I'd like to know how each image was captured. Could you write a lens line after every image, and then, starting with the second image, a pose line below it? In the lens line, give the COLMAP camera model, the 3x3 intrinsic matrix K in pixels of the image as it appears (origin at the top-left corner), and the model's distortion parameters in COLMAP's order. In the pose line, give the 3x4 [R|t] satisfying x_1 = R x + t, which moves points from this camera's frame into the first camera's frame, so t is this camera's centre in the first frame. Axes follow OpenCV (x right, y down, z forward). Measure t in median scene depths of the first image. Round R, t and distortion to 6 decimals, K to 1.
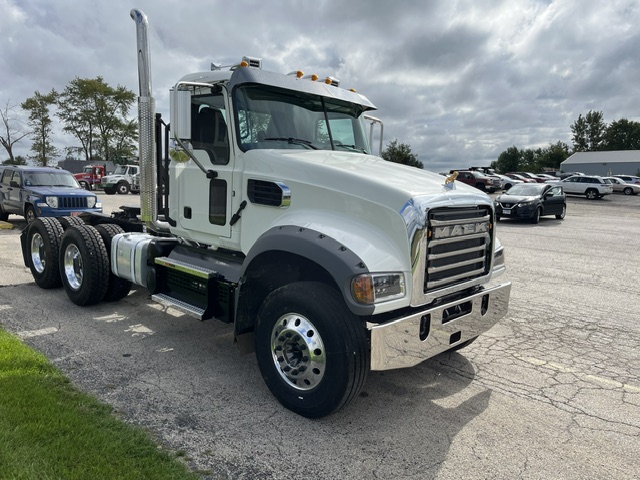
lens RADIAL K [[495.0, 0, 306.1], [0, 495.0, 241.9], [0, 0, 1]] dist [0.086838, -0.118589]
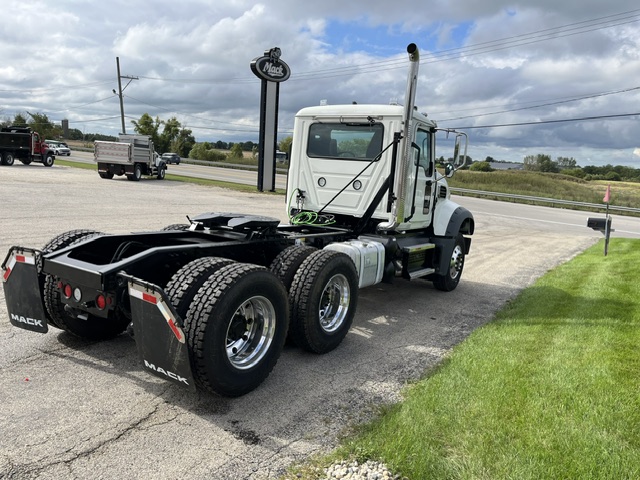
lens RADIAL K [[508.7, 0, 320.0], [0, 508.7, 240.0], [0, 0, 1]] dist [0.005681, -0.002258]
pose [[-0.202219, -0.180117, 0.962635, -1.378755], [0.048143, 0.979925, 0.193465, -0.231562], [-0.978156, 0.085466, -0.189488, 1.338304]]
